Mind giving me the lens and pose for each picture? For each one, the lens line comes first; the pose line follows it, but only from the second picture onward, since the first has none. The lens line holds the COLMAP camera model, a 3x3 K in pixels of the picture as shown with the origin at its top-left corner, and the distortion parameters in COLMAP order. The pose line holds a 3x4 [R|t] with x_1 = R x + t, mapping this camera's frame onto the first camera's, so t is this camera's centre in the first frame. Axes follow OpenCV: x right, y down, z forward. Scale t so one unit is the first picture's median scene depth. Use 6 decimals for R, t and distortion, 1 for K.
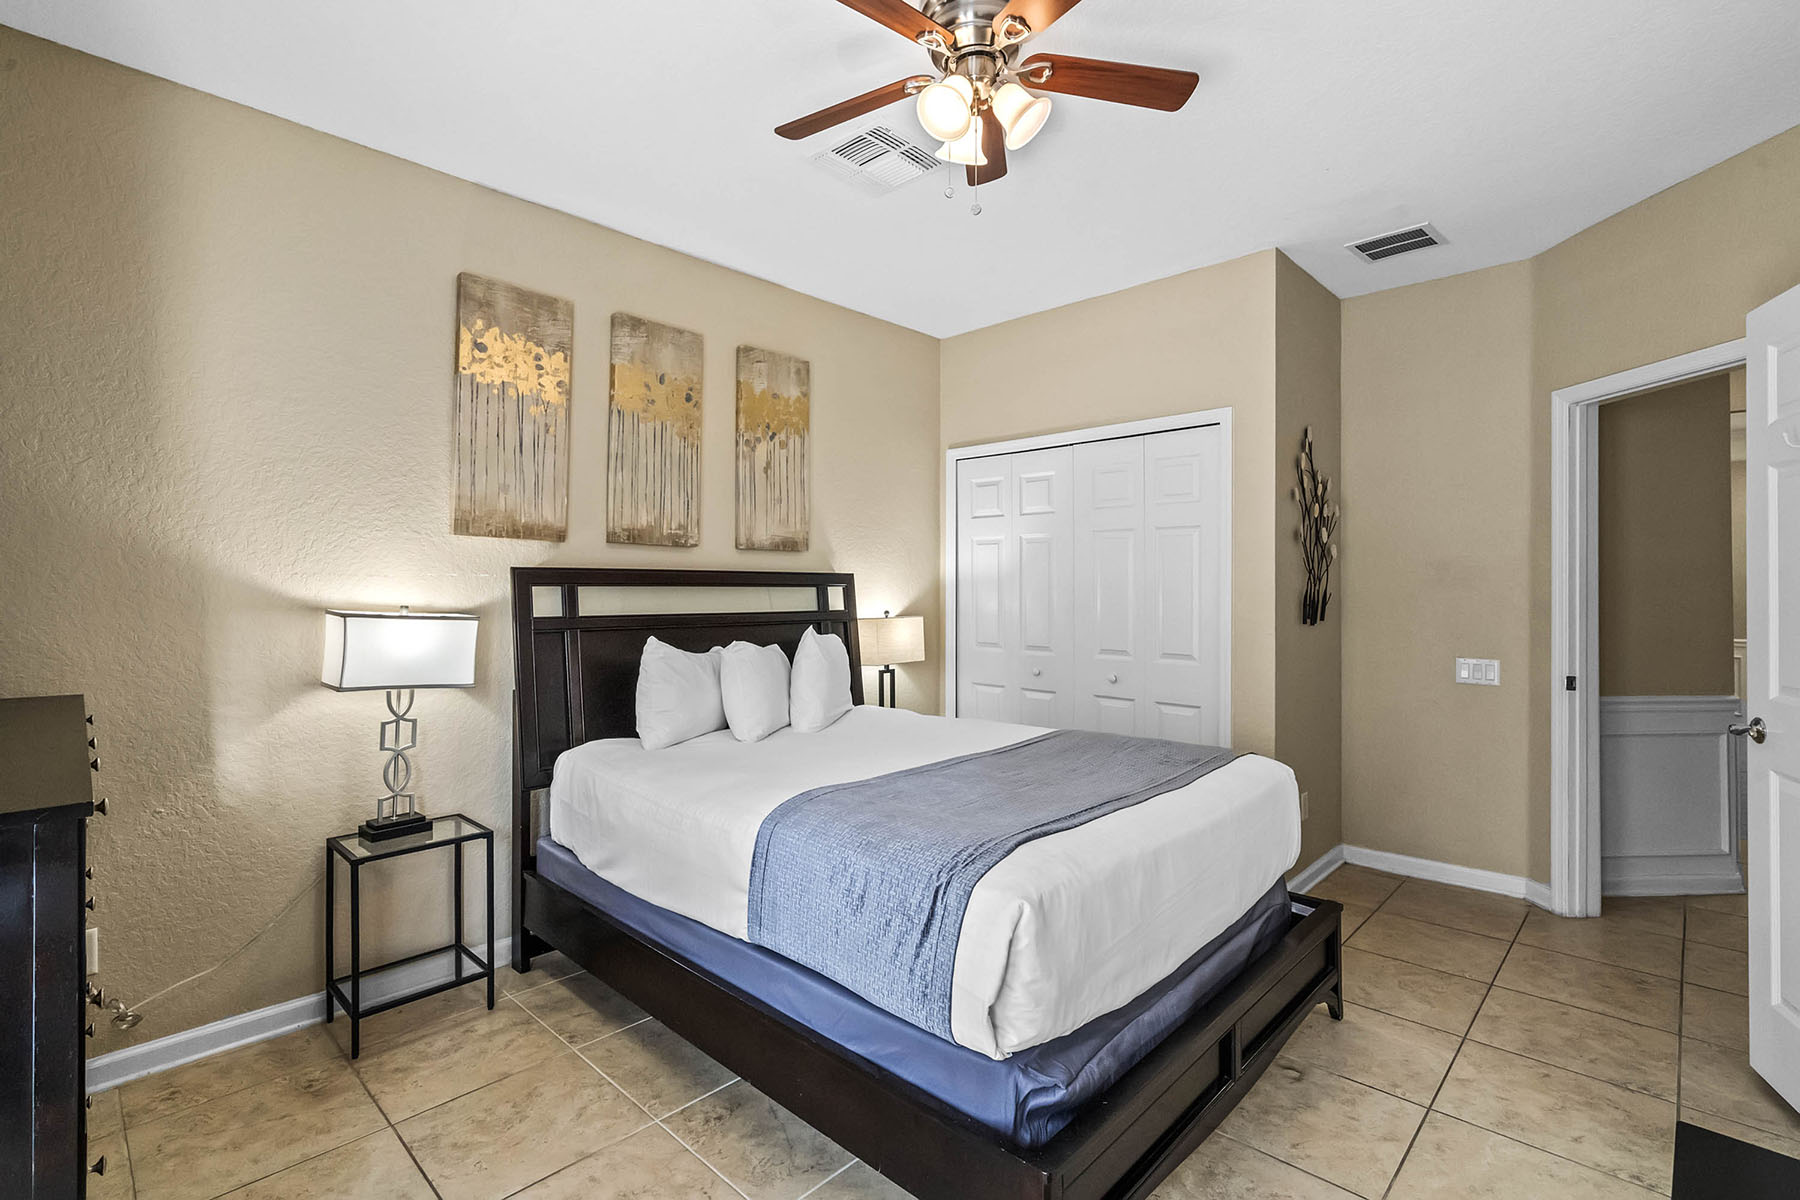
lens RADIAL K [[818.6, 0, 897.4], [0, 818.6, 592.1], [0, 0, 1]] dist [-0.006714, 0.002613]
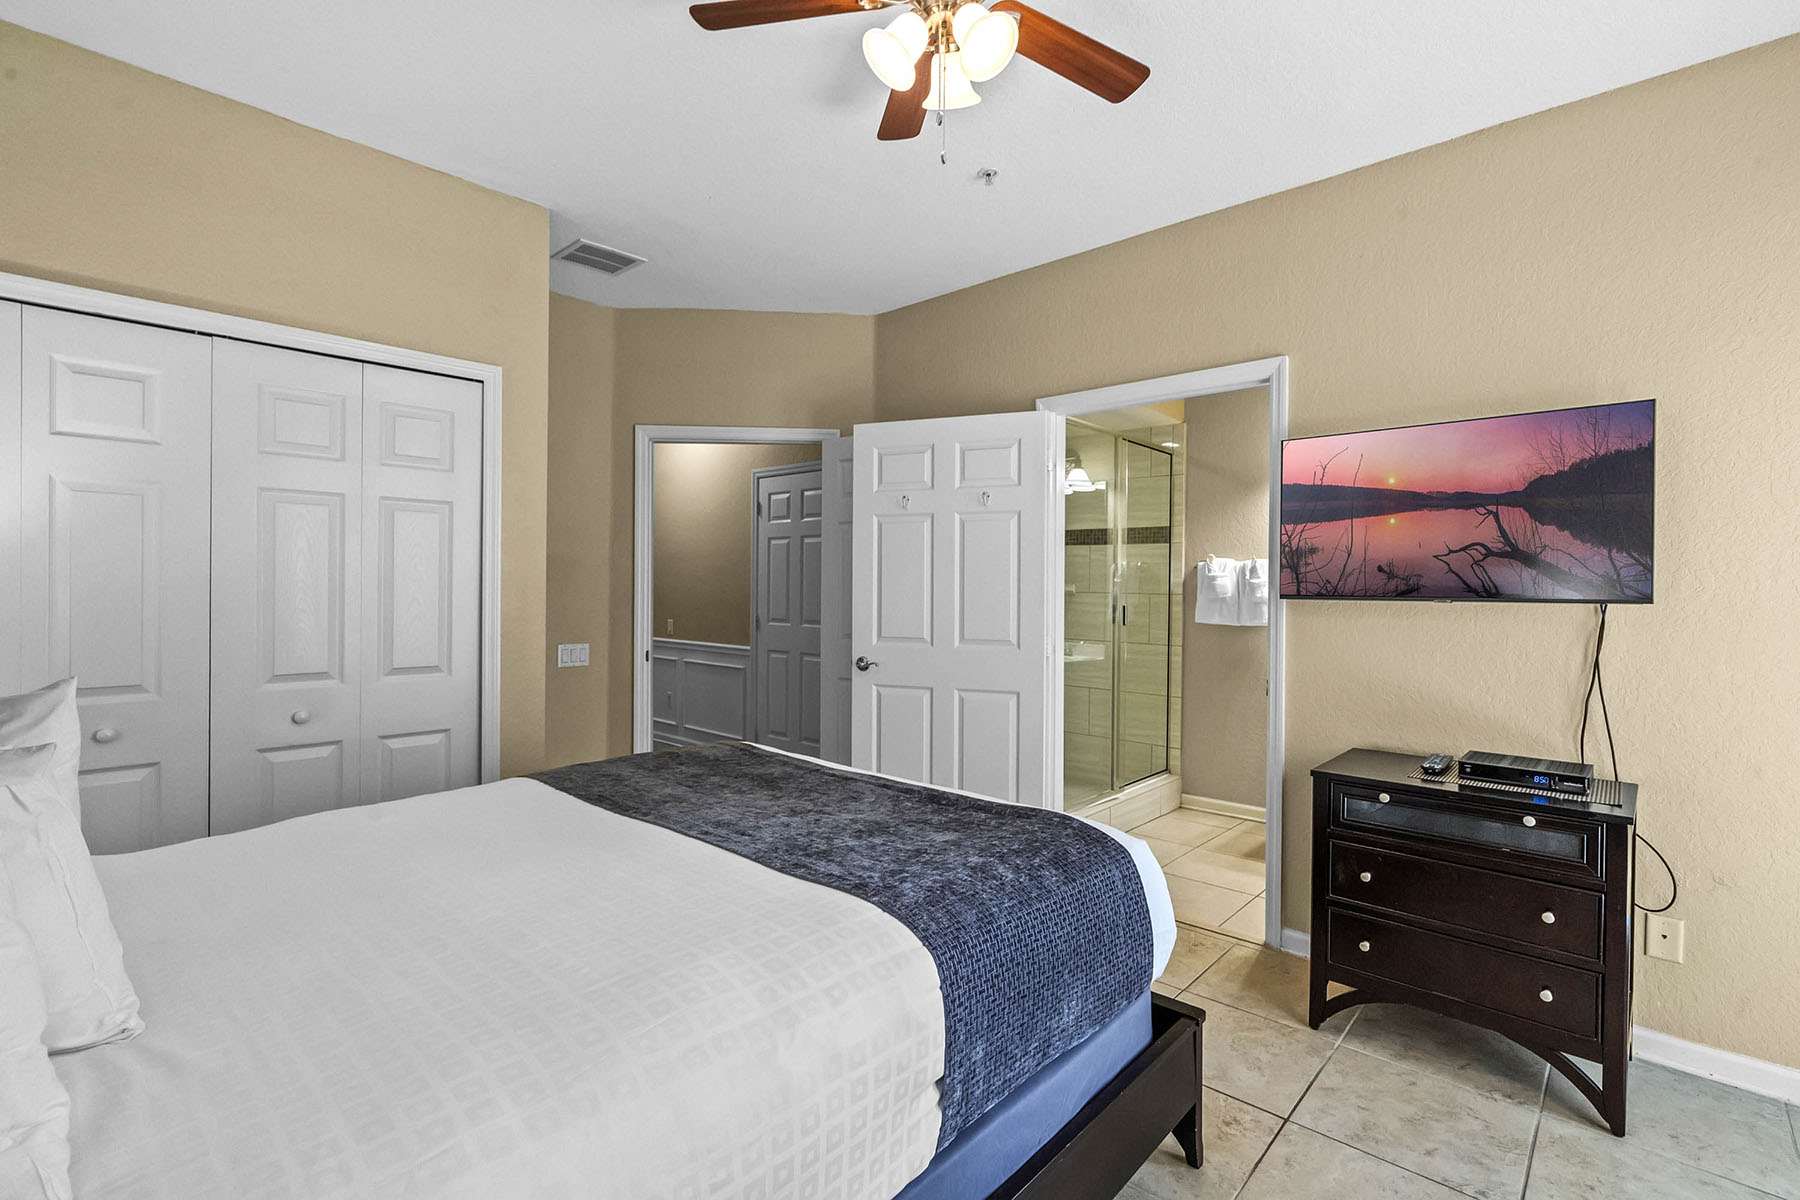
lens RADIAL K [[818.6, 0, 901.3], [0, 818.6, 590.7], [0, 0, 1]] dist [-0.006714, 0.002613]
pose [[-0.016712, -0.009649, 0.999814, -0.427602], [-0.002506, 0.999951, 0.009608, -0.003533], [-0.999857, -0.002345, -0.016735, 0.568743]]
